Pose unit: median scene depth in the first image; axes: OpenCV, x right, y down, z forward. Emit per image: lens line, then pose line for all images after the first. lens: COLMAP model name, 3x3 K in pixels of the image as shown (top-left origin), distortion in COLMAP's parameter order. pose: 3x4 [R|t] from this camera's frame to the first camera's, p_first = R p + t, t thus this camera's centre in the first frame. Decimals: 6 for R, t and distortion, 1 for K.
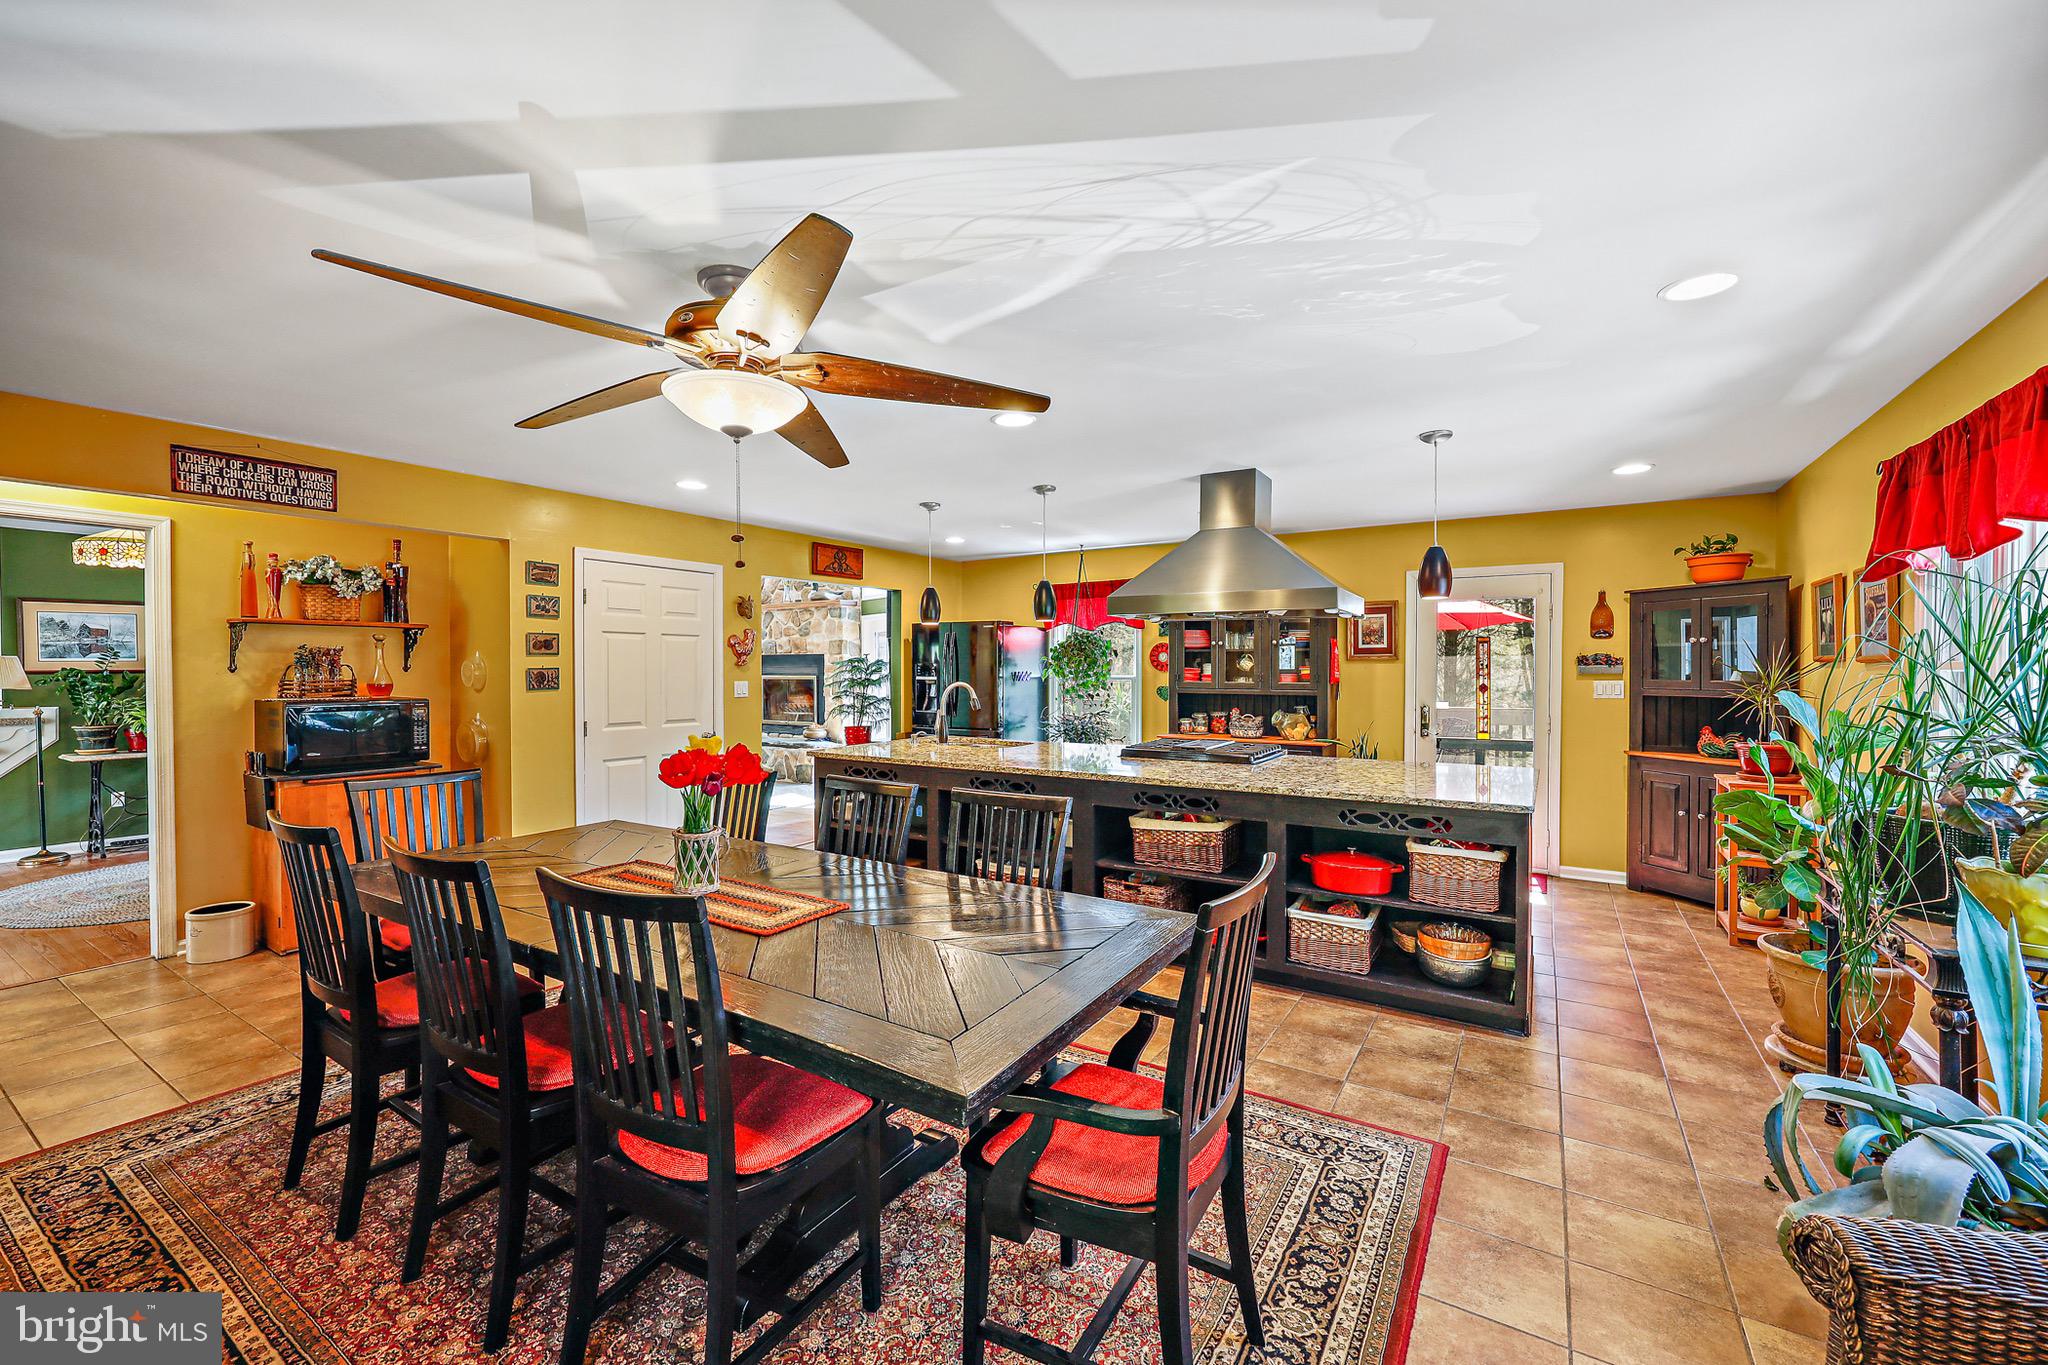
lens RADIAL K [[824.6, 0, 1034.0], [0, 824.6, 684.3], [0, 0, 1]] dist [-0.001429, -0.000006]
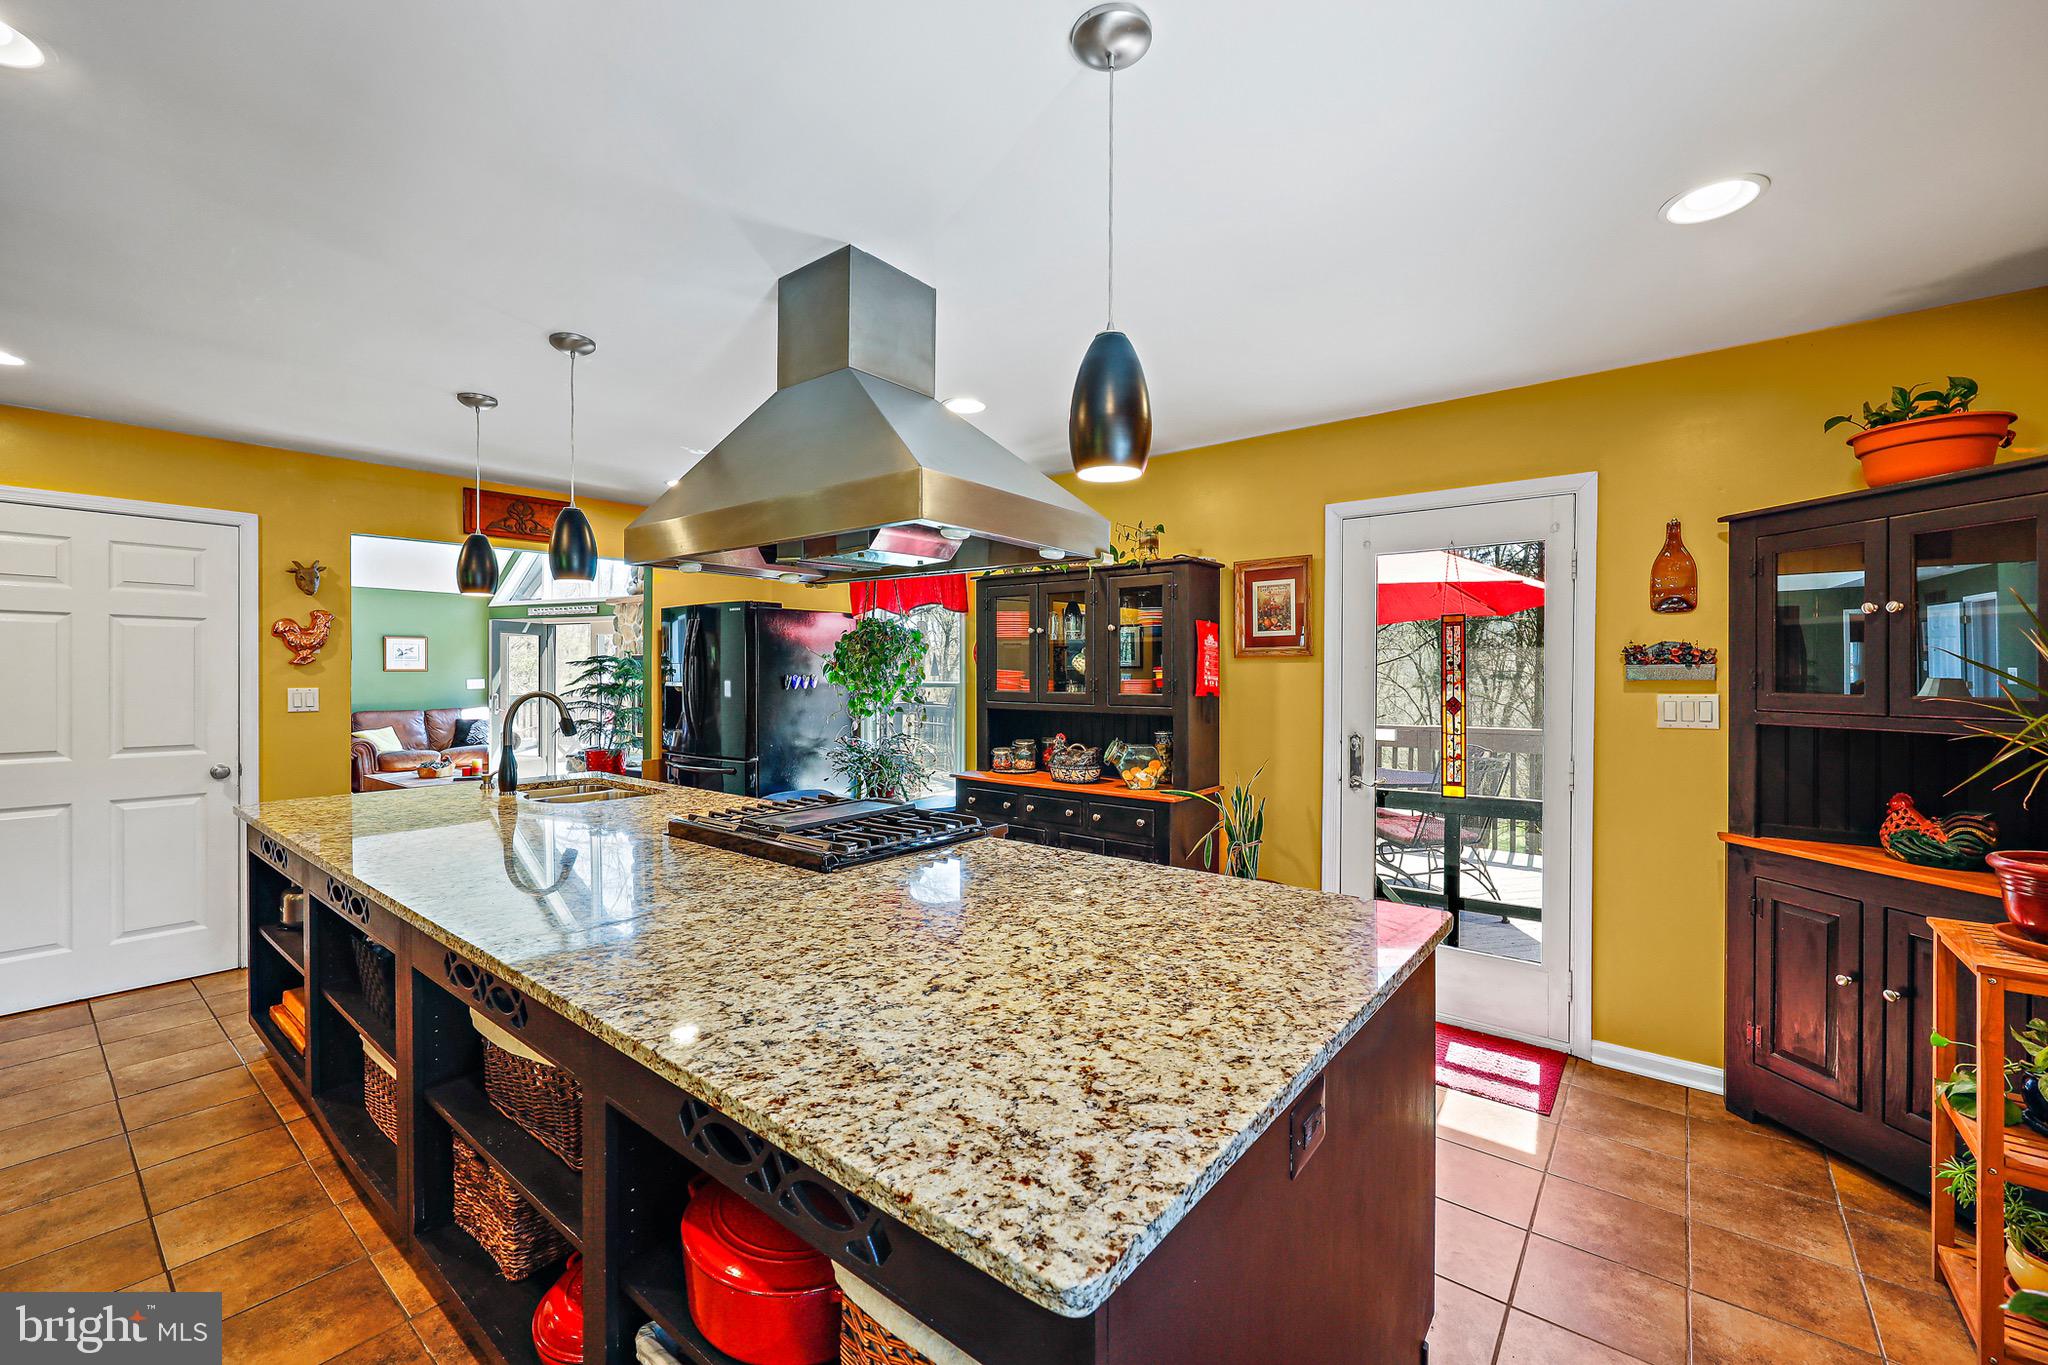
lens RADIAL K [[824.6, 0, 1032.0], [0, 824.6, 679.0], [0, 0, 1]] dist [-0.001429, -0.000006]
pose [[0.993719, 0.002795, -0.111867, 0.346540], [-0.003643, 0.999966, -0.007372, -0.008781], [0.111843, 0.007733, 0.993696, 0.440047]]
